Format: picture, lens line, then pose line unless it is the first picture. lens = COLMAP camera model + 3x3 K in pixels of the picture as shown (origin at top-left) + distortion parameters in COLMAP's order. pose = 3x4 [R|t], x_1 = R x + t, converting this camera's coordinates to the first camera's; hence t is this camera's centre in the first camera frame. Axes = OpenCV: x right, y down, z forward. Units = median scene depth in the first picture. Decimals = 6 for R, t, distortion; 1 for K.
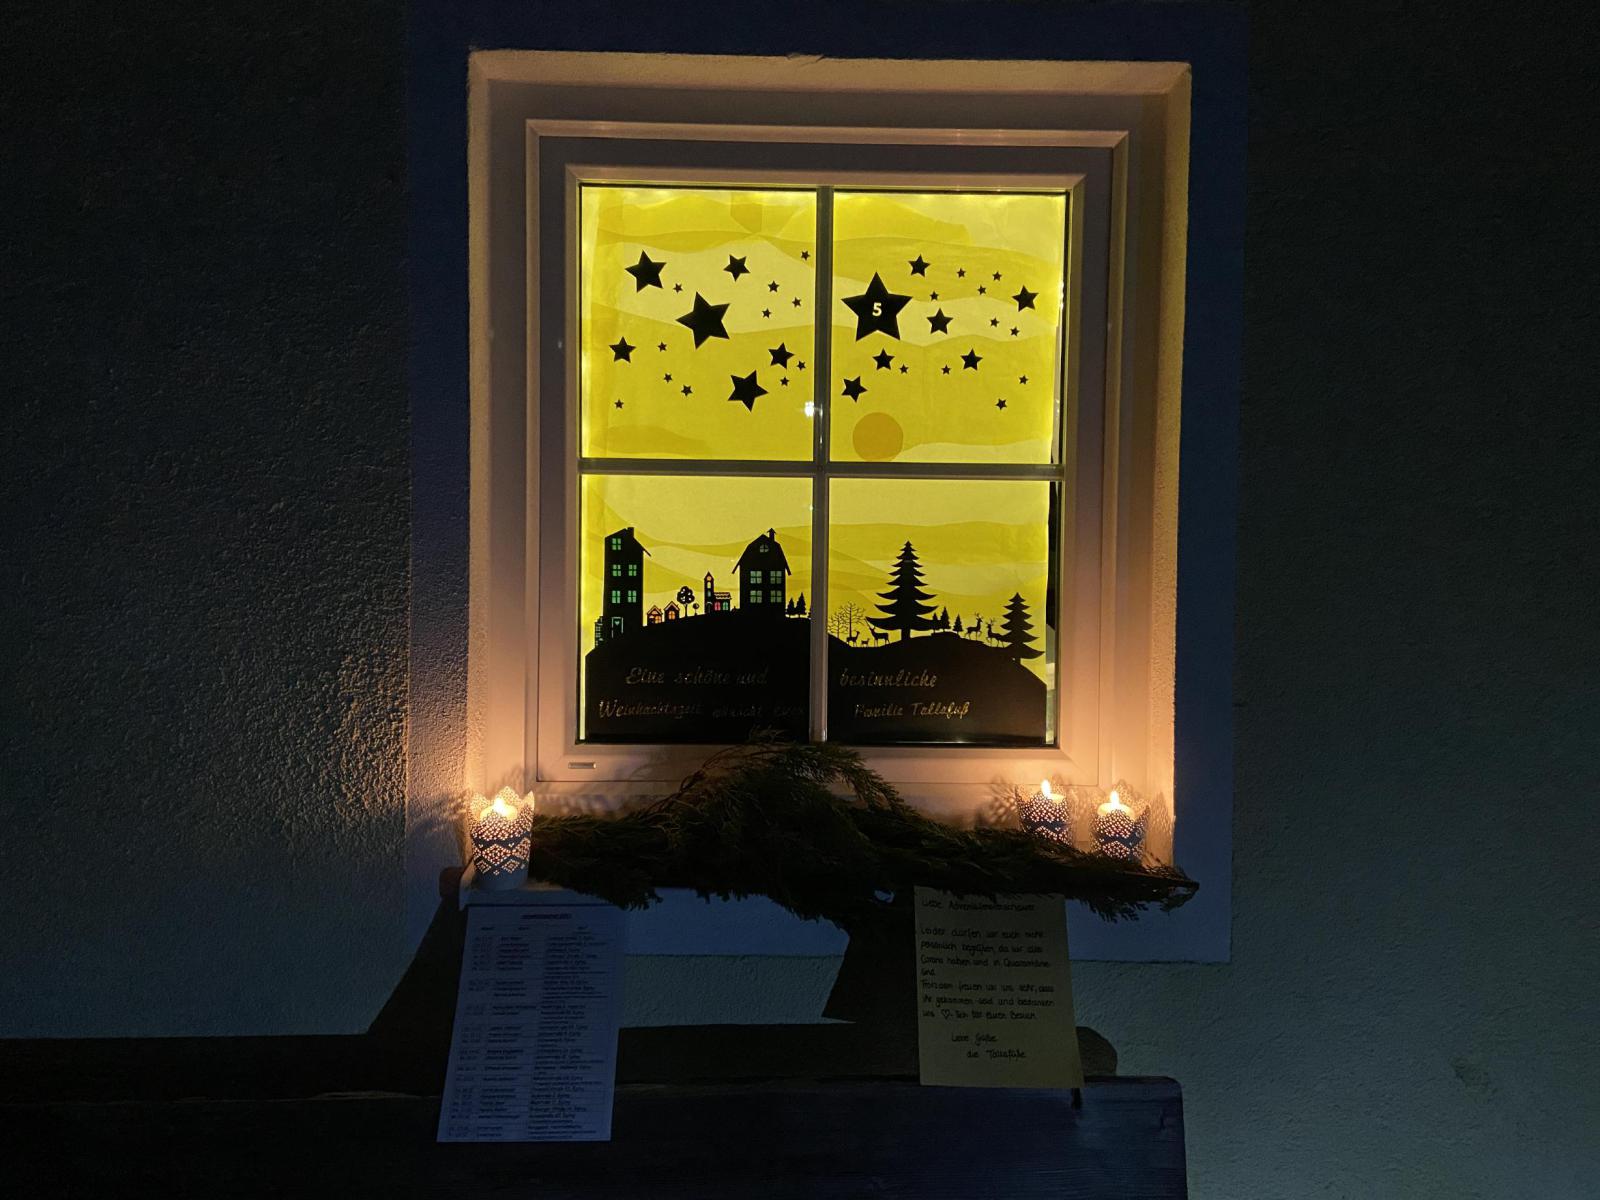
lens RADIAL K [[1204.1, 0, 797.4], [0, 1204.1, 570.2], [0, 0, 1]] dist [0.090076, -0.114798]
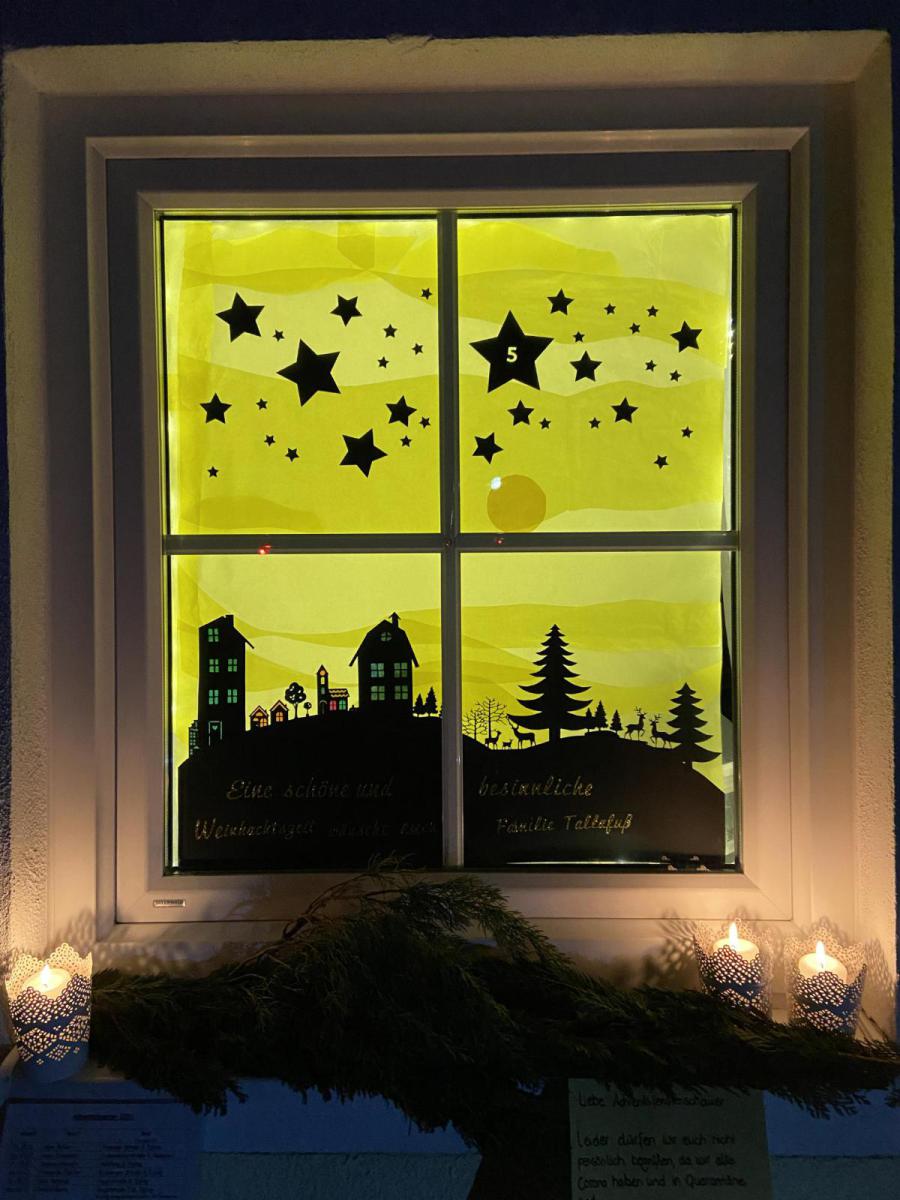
lens RADIAL K [[903.1, 0, 465.3], [0, 903.1, 583.1], [0, 0, 1]] dist [0.090076, -0.114798]
pose [[0.999218, -0.020704, -0.033672, 0.051483], [0.019953, 0.999548, -0.022499, -0.040736], [0.034123, 0.021810, 0.999180, 0.363838]]
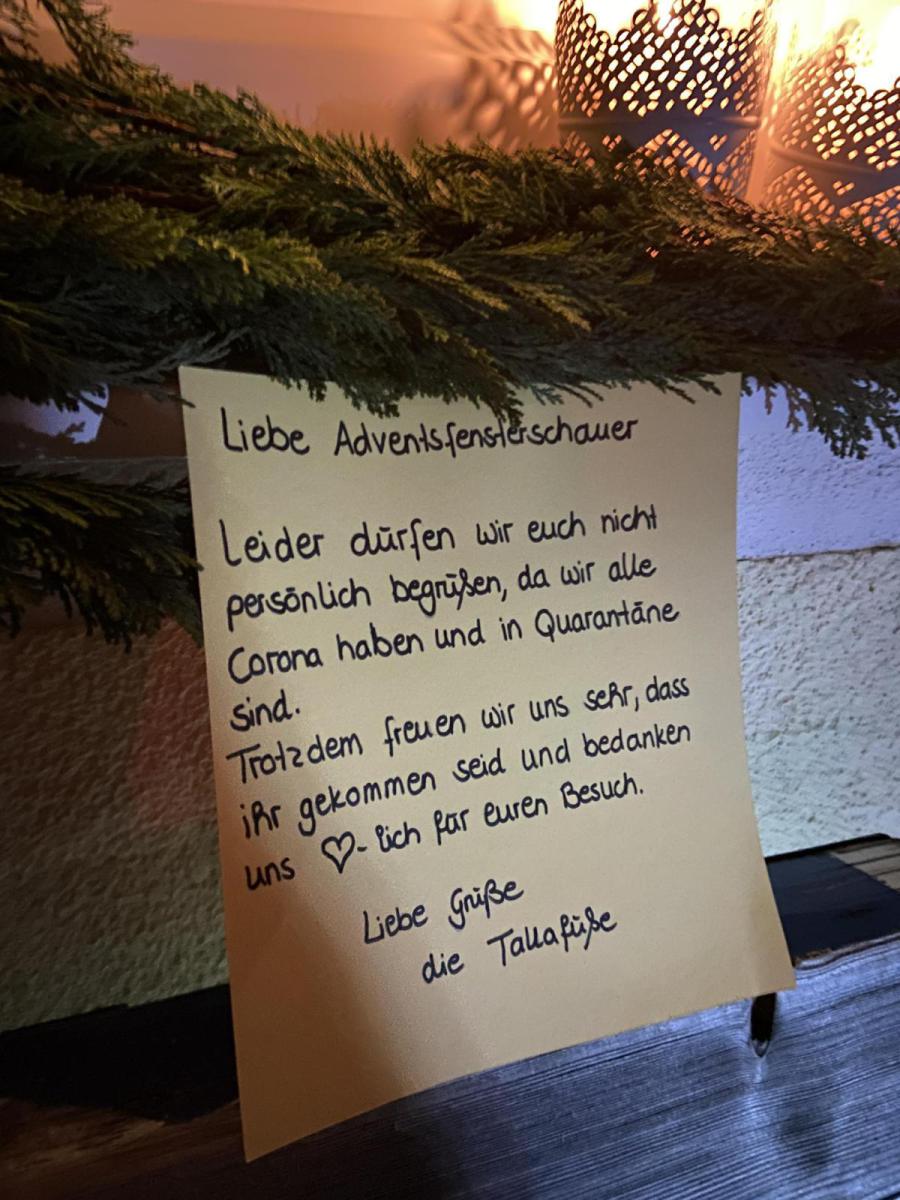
lens RADIAL K [[903.1, 0, 465.3], [0, 903.1, 583.1], [0, 0, 1]] dist [0.090076, -0.114798]
pose [[0.956032, -0.100422, 0.275533, 0.087235], [-0.029791, 0.901427, 0.431904, 0.200549], [-0.291746, -0.421122, 0.858802, 0.743000]]
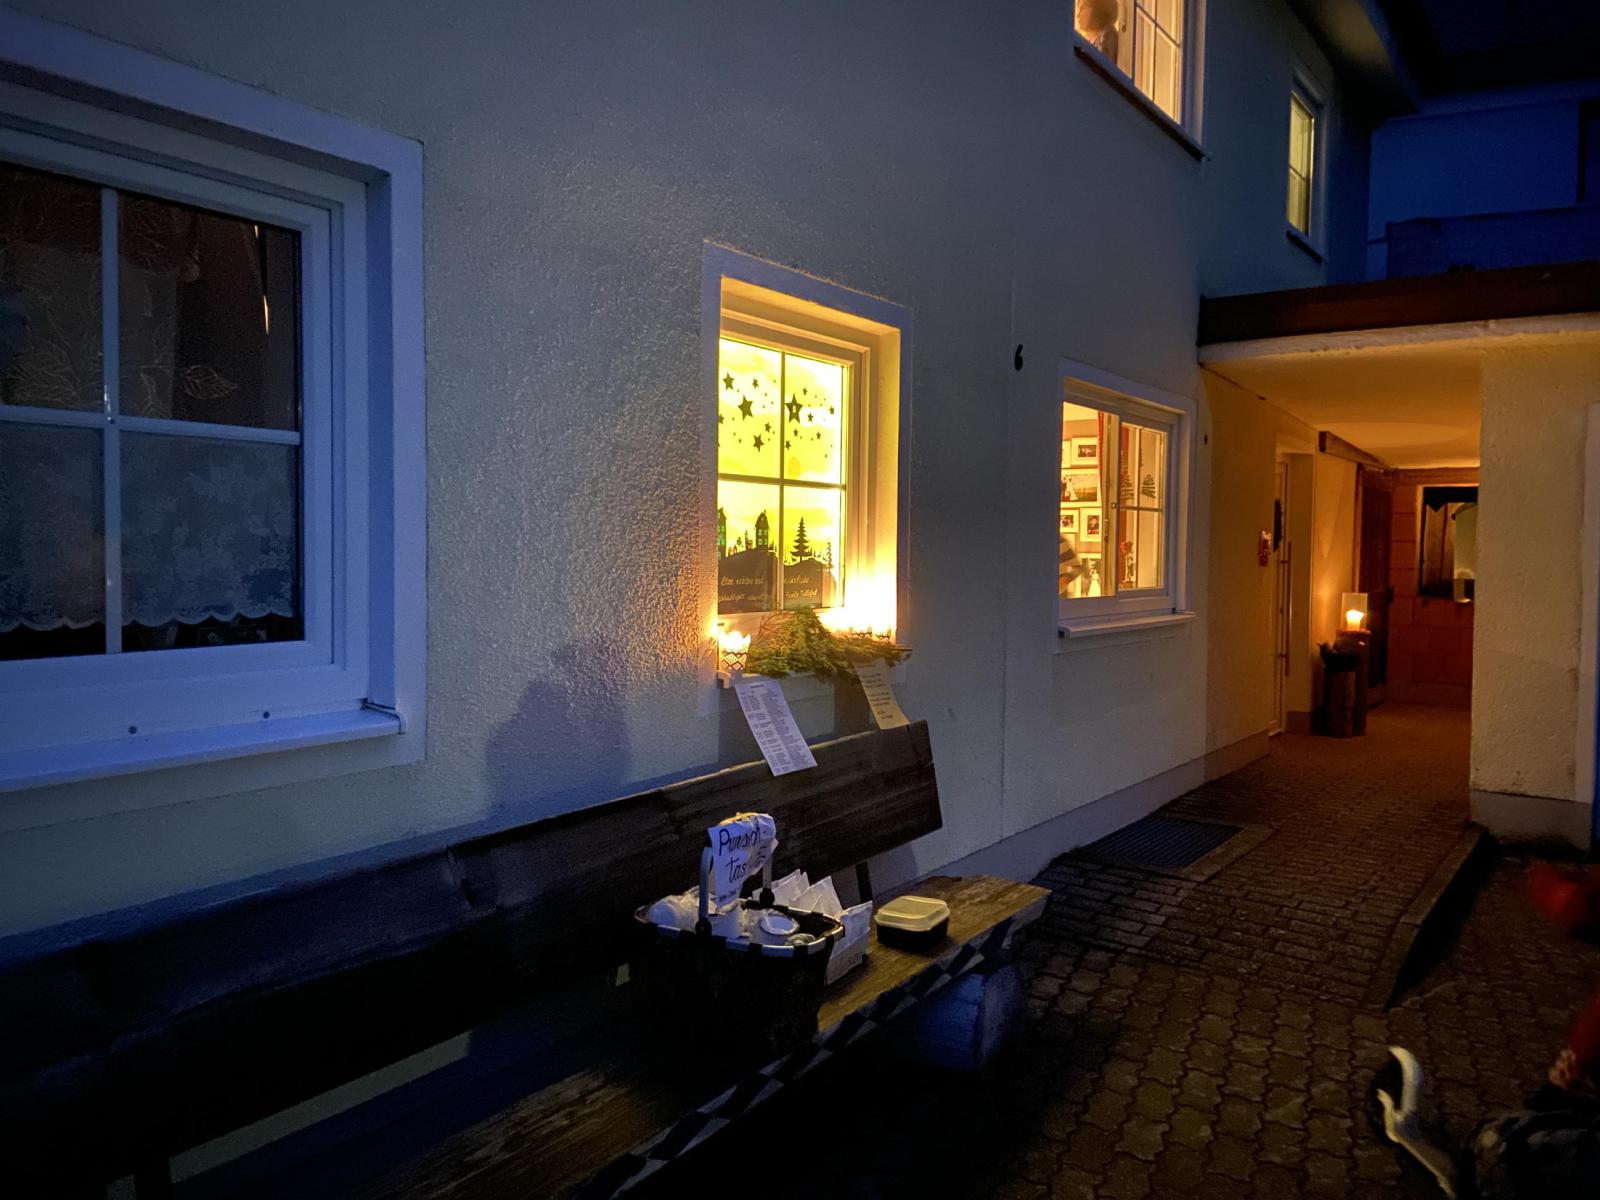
lens RADIAL K [[1204.1, 0, 797.4], [0, 1204.1, 570.2], [0, 0, 1]] dist [0.090076, -0.114798]
pose [[0.596108, -0.021949, 0.802605, -1.687760], [0.021869, 0.999699, 0.011097, 0.049972], [-0.802607, 0.010938, 0.596408, -0.296127]]
